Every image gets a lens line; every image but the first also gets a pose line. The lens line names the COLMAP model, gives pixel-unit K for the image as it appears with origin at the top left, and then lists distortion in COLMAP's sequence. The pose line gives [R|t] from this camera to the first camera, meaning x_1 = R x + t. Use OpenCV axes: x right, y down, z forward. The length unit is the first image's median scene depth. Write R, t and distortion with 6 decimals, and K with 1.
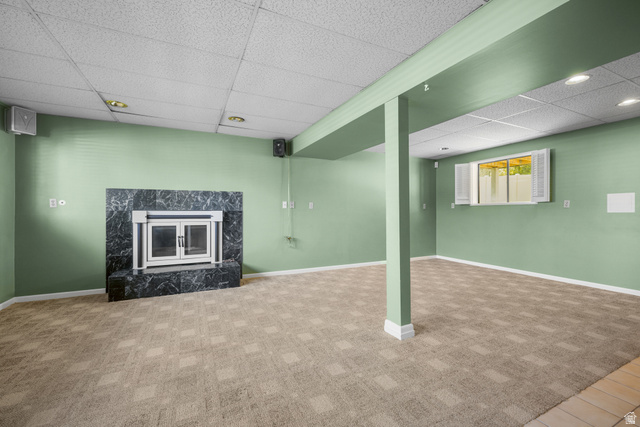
lens RADIAL K [[274.4, 0, 317.8], [0, 274.4, 212.5], [0, 0, 1]] dist [-0.001709, 0.000571]
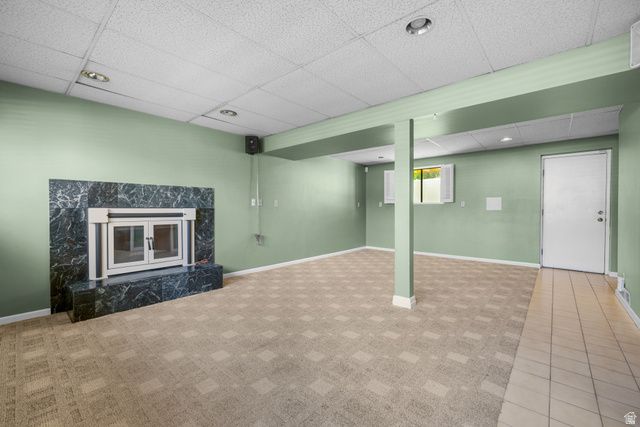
lens RADIAL K [[274.4, 0, 319.4], [0, 274.4, 212.6], [0, 0, 1]] dist [-0.001709, 0.000571]
pose [[0.917946, -0.003854, 0.396687, -0.380835], [0.000321, 0.999960, 0.008973, -0.000496], [-0.396705, -0.008109, 0.917910, -0.009242]]
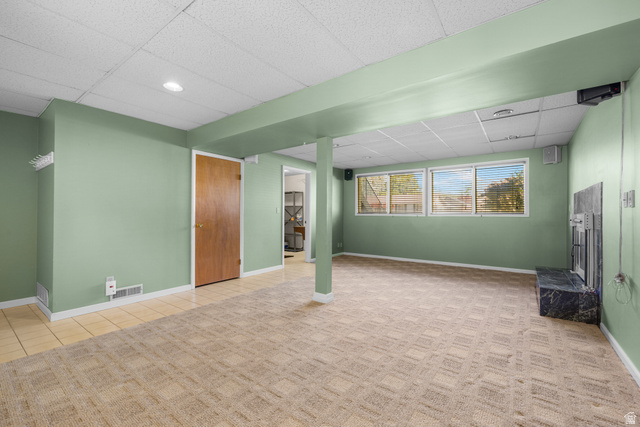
lens RADIAL K [[273.3, 0, 309.1], [0, 273.3, 216.7], [0, 0, 1]] dist [-0.003710, -0.000810]
pose [[-0.895572, -0.002156, -0.444912, 0.657811], [-0.003406, 0.999992, 0.002011, 0.000240], [0.444904, 0.003316, -0.895572, 1.489210]]
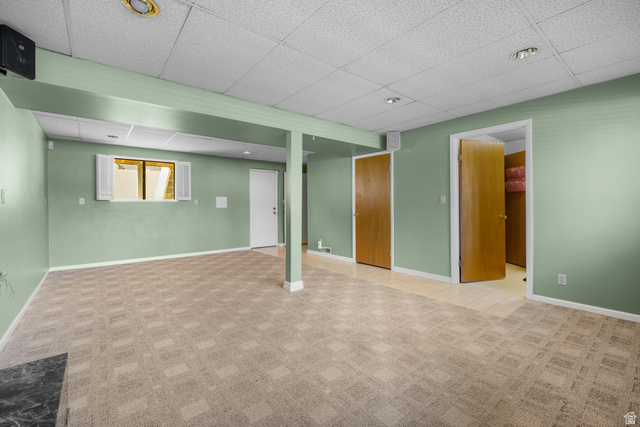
lens RADIAL K [[274.4, 0, 321.3], [0, 274.4, 207.0], [0, 0, 1]] dist [-0.001709, 0.000571]
pose [[-0.248328, -0.002017, 0.968674, -0.791640], [0.007908, 0.999960, 0.004110, -0.007001], [-0.968644, 0.008681, -0.248302, 0.812780]]
